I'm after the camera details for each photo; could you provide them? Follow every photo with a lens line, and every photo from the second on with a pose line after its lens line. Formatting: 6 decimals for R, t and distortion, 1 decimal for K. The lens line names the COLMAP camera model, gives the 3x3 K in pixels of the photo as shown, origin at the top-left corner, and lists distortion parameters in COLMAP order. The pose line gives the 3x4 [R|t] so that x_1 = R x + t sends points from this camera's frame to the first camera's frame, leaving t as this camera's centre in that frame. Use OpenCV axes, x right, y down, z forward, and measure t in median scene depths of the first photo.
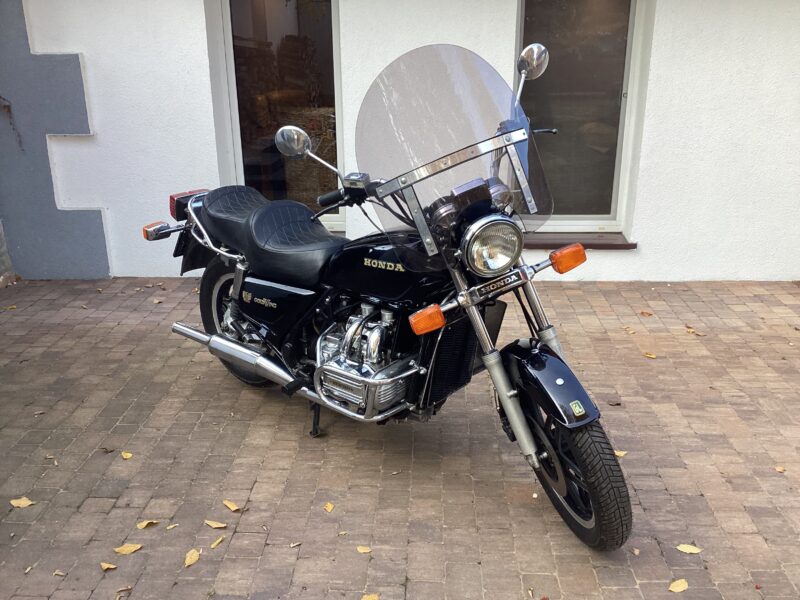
lens RADIAL K [[720.2, 0, 400.0], [0, 720.2, 300.0], [0, 0, 1]] dist [0.068720, -0.150381]
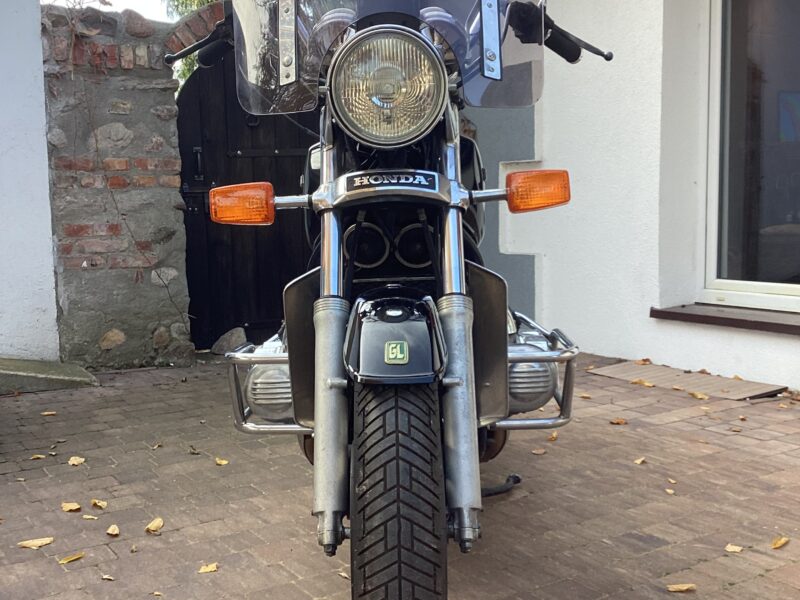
lens RADIAL K [[957.5, 0, 400.0], [0, 957.5, 300.0], [0, 0, 1]] dist [0.018601, 0.015341]
pose [[0.572468, 0.078510, -0.816160, 0.718263], [-0.249849, 0.964769, -0.082443, 0.091585], [0.780933, 0.251112, 0.571914, 0.628826]]
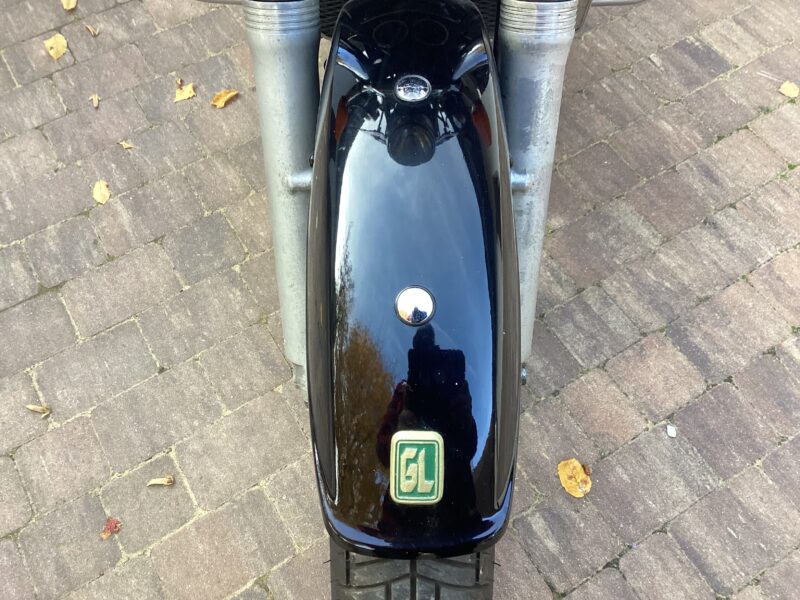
lens RADIAL K [[720.2, 0, 400.0], [0, 720.2, 300.0], [0, 0, 1]] dist [0.068720, -0.150381]
pose [[0.560500, 0.726469, -0.397596, 0.346236], [-0.272476, 0.615139, 0.739838, -0.070536], [0.782046, -0.306344, 0.542731, 0.838676]]
